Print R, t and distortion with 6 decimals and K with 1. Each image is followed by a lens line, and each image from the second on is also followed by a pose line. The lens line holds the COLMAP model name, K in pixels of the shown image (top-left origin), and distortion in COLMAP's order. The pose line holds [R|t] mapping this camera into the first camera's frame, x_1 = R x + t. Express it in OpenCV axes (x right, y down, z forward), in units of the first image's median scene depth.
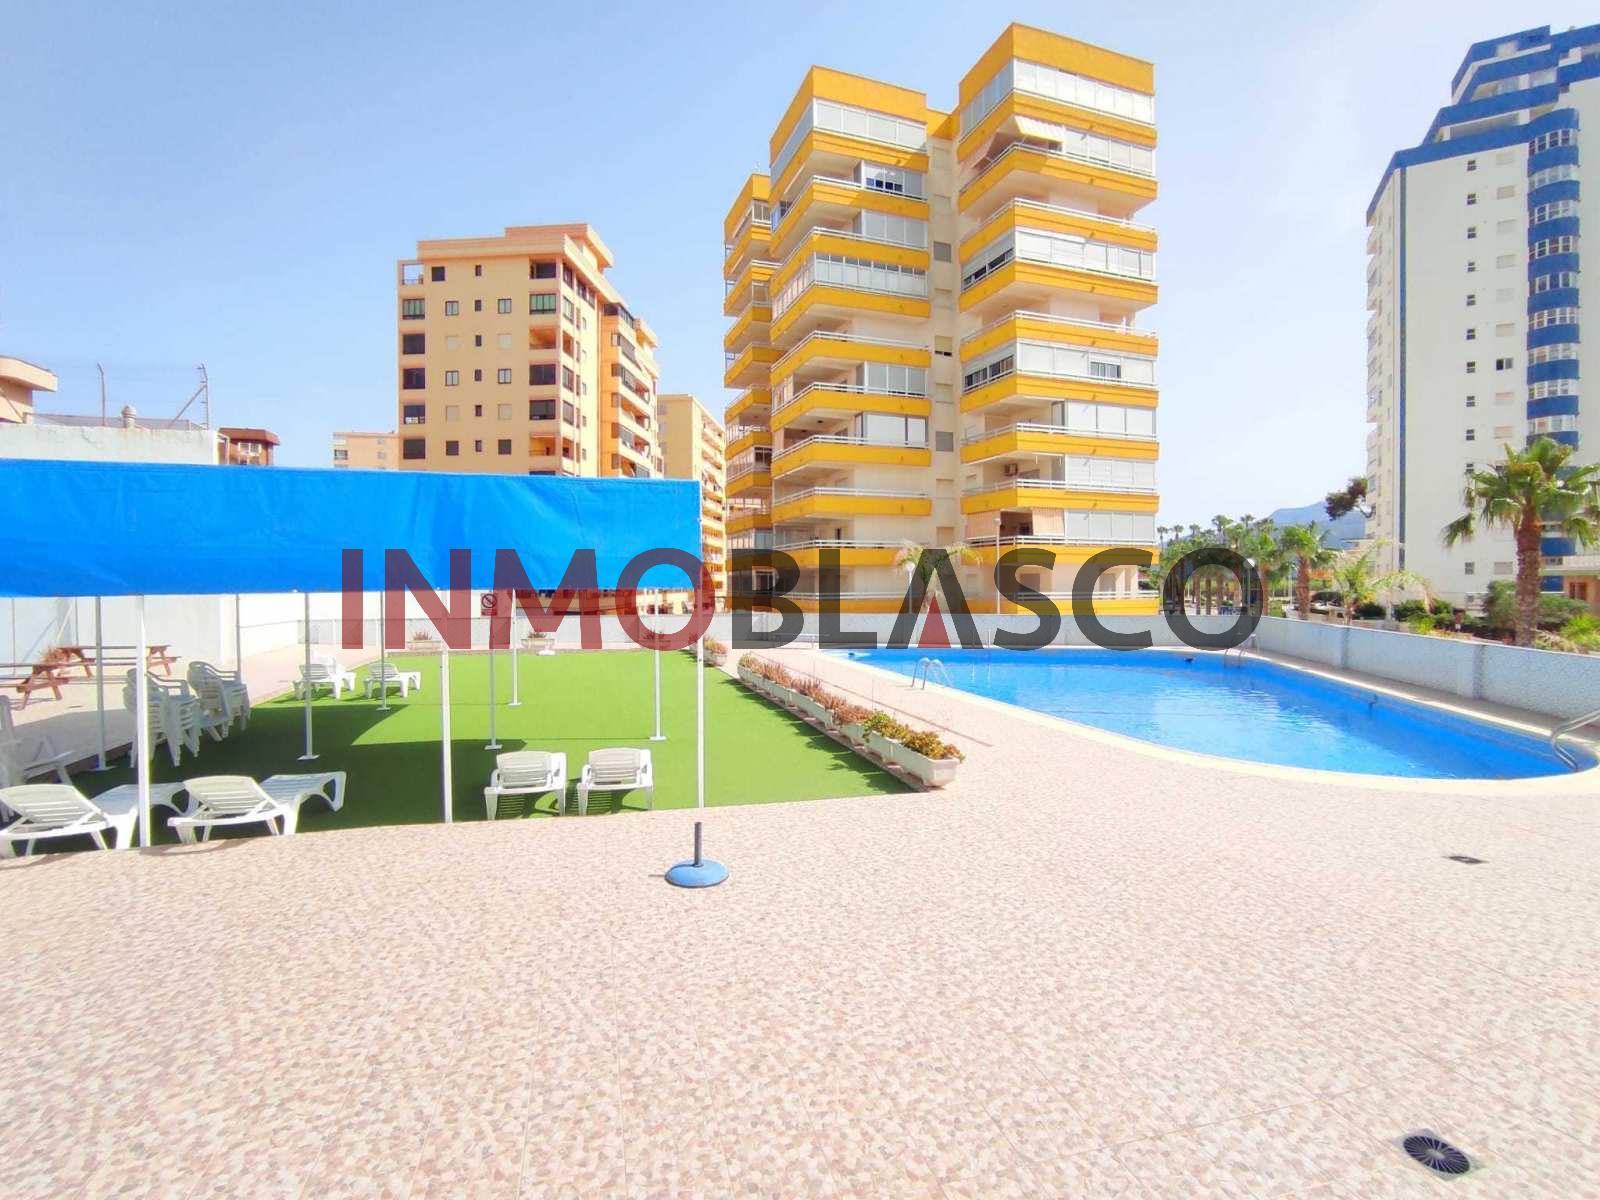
lens RADIAL K [[757.8, 0, 799.5], [0, 757.8, 589.1], [0, 0, 1]] dist [-0.024691, 0.009781]
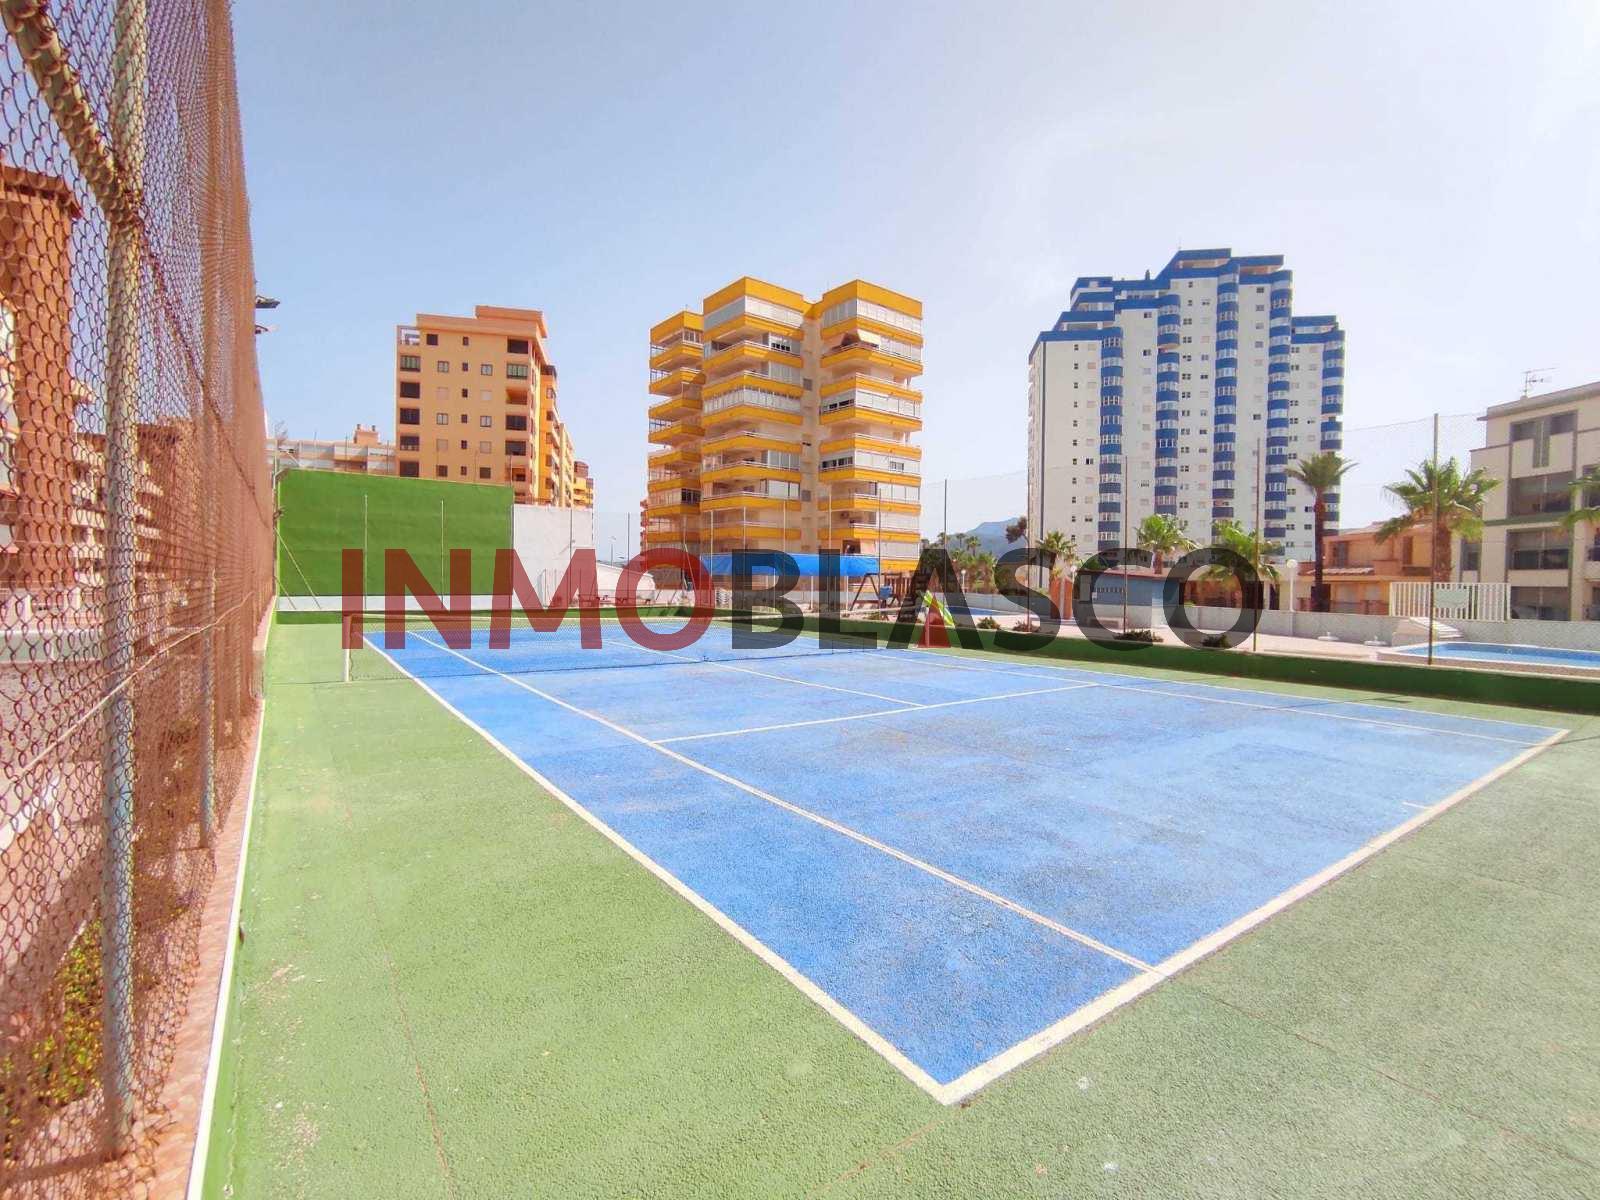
lens RADIAL K [[757.8, 0, 799.5], [0, 757.8, 589.1], [0, 0, 1]] dist [-0.024691, 0.009781]
pose [[0.944345, 0.014143, 0.328651, -0.309401], [-0.016171, 0.999863, 0.003439, 0.007903], [-0.328558, -0.008562, 0.944445, -0.495549]]
